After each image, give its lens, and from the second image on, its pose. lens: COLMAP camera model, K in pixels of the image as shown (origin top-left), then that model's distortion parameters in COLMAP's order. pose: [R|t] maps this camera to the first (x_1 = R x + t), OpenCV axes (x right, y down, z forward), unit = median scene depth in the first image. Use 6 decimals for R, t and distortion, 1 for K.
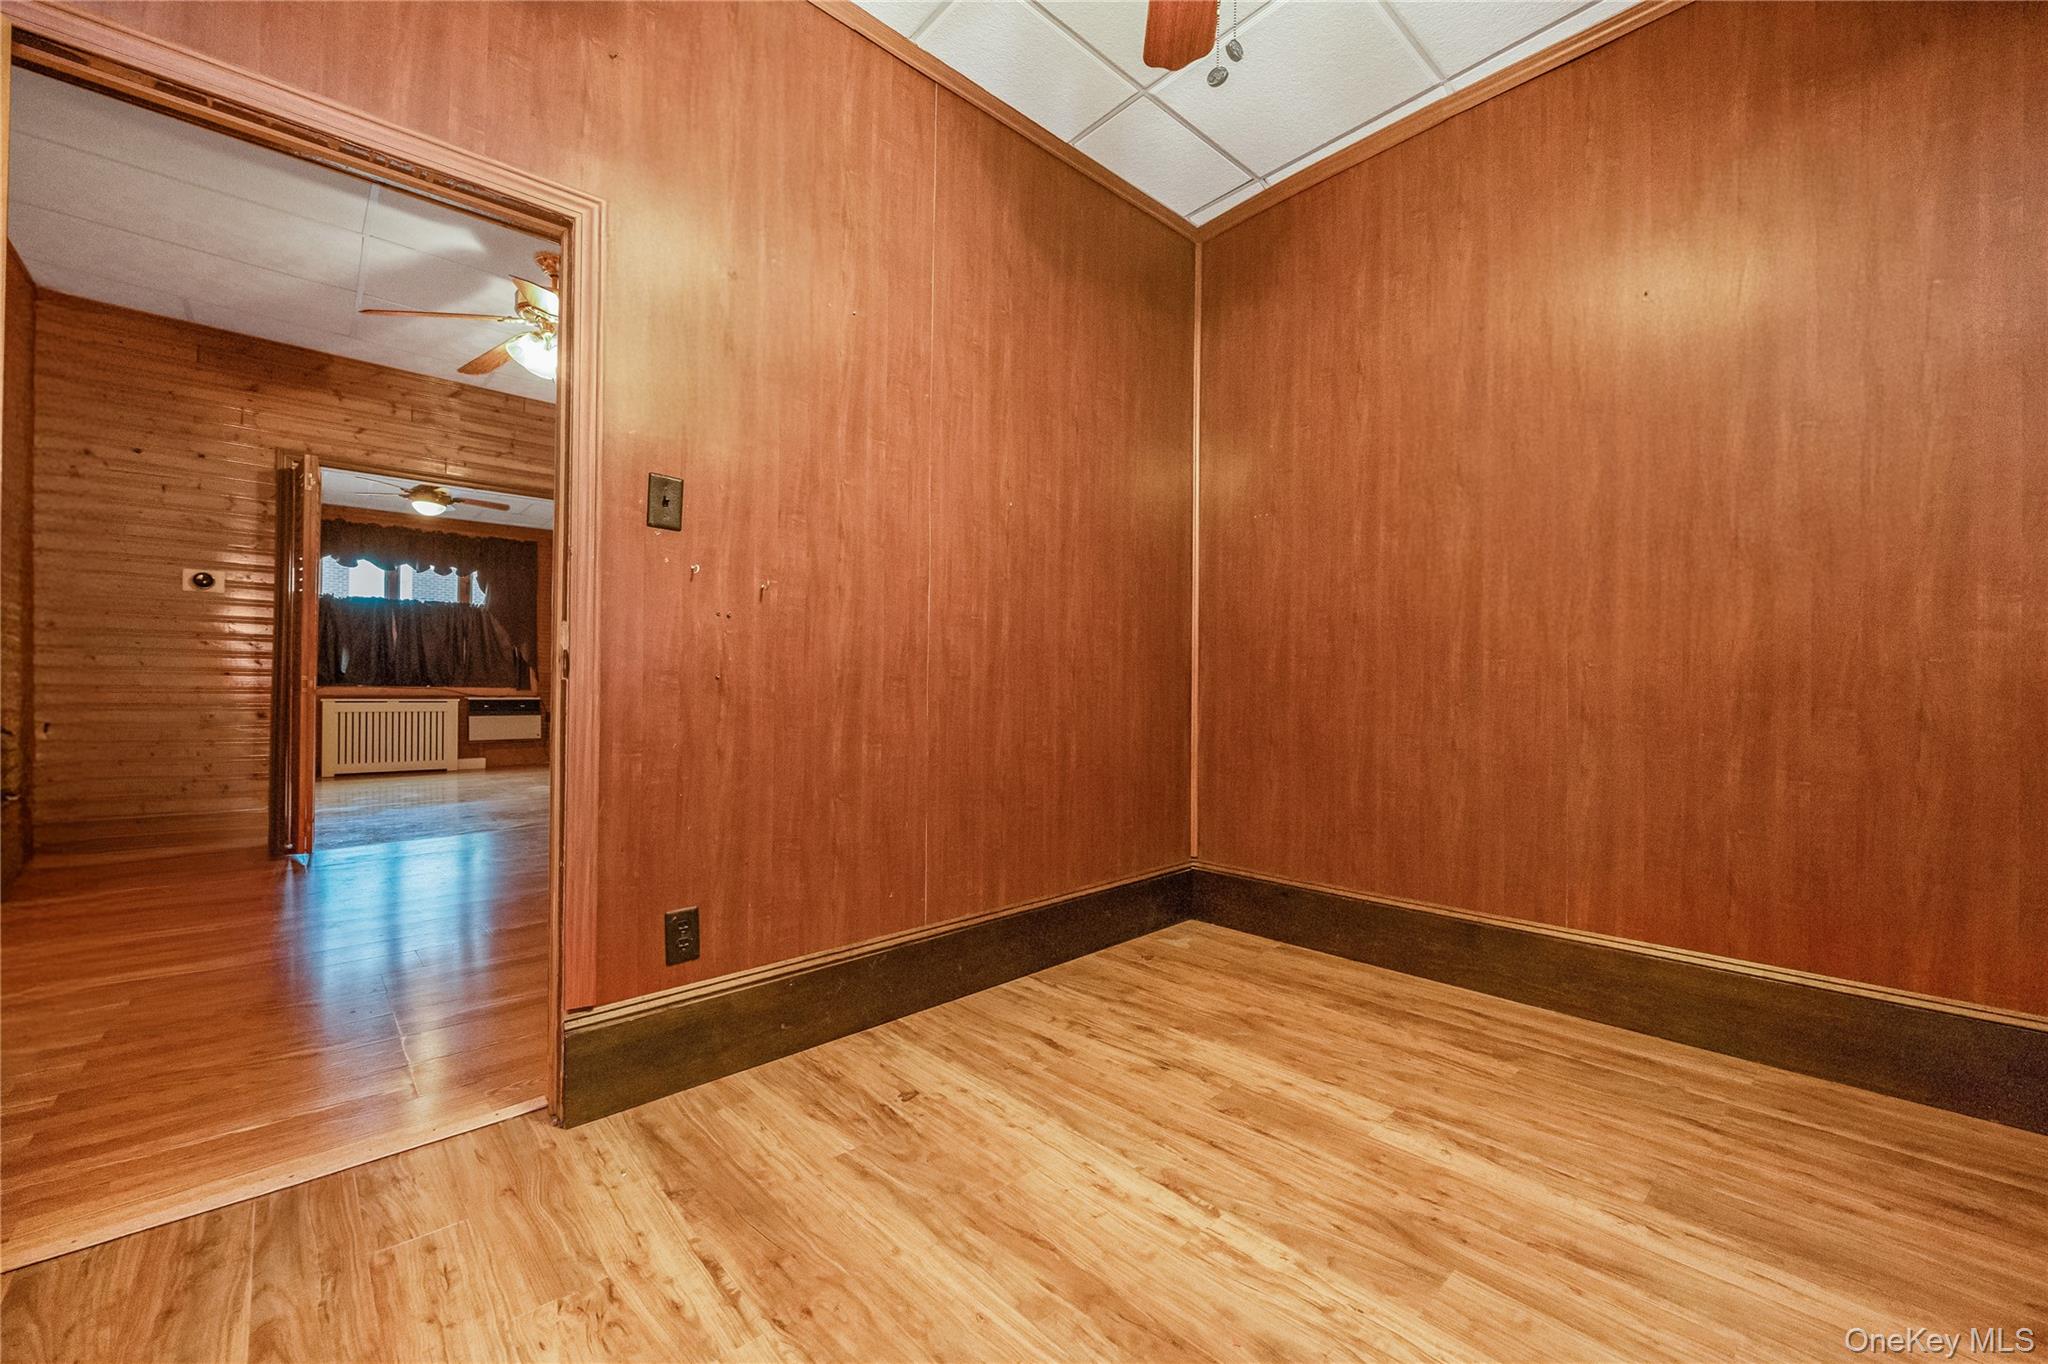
lens RADIAL K [[804.5, 0, 1010.9], [0, 804.5, 671.8], [0, 0, 1]] dist [-0.006899, 0.000471]
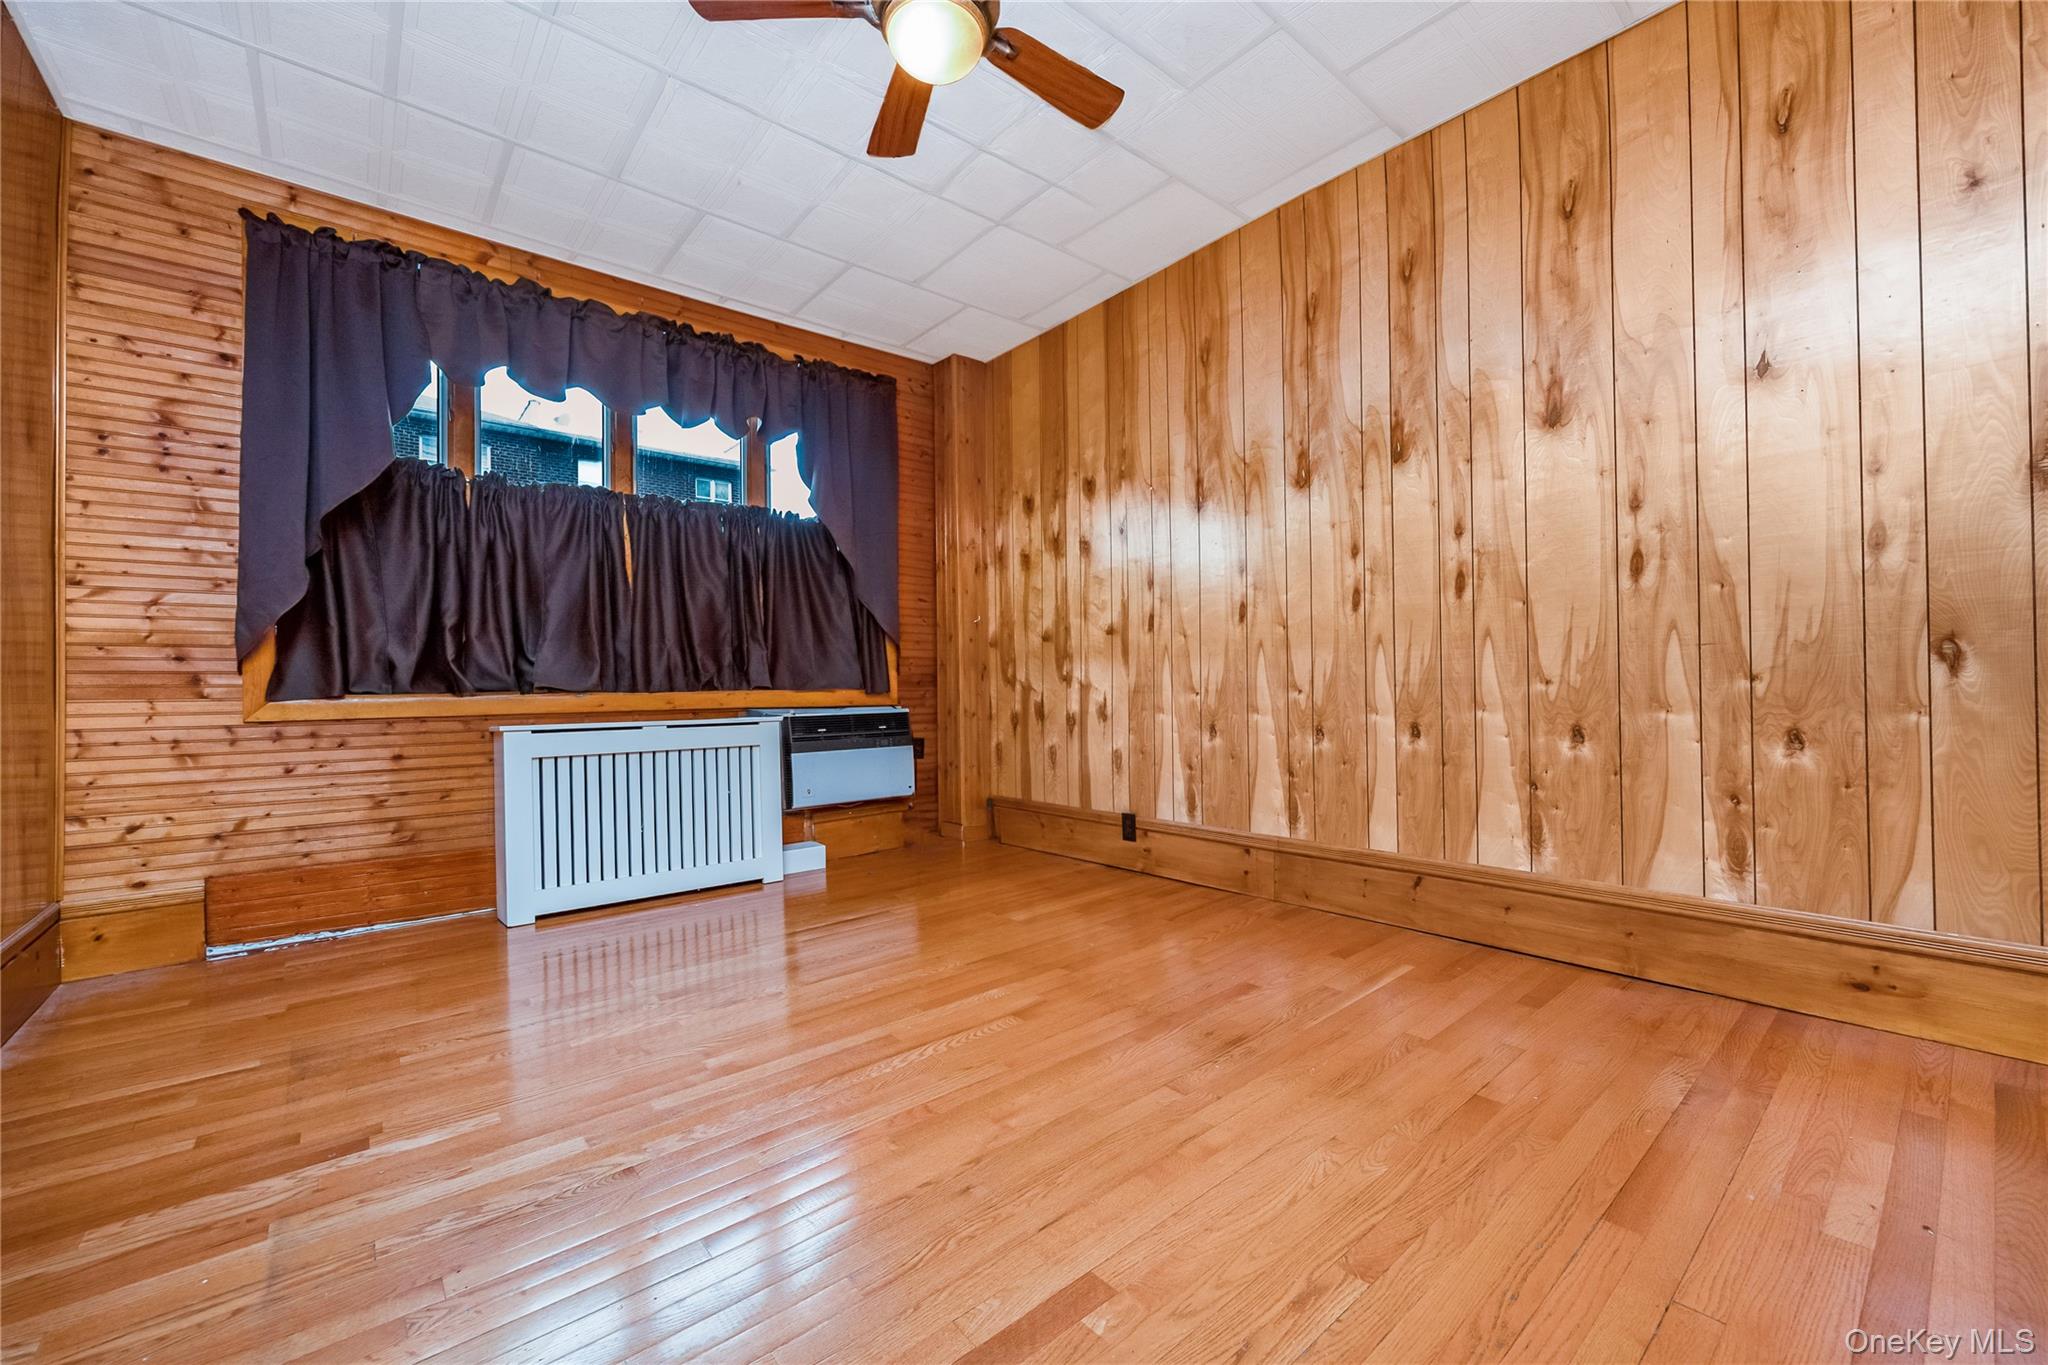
lens RADIAL K [[804.5, 0, 1026.6], [0, 804.5, 680.4], [0, 0, 1]] dist [-0.006899, 0.000471]
pose [[0.999418, -0.023256, -0.024948, -0.538601], [0.023634, 0.999608, 0.014981, 0.010959], [0.024590, -0.015562, 0.999576, 0.554107]]
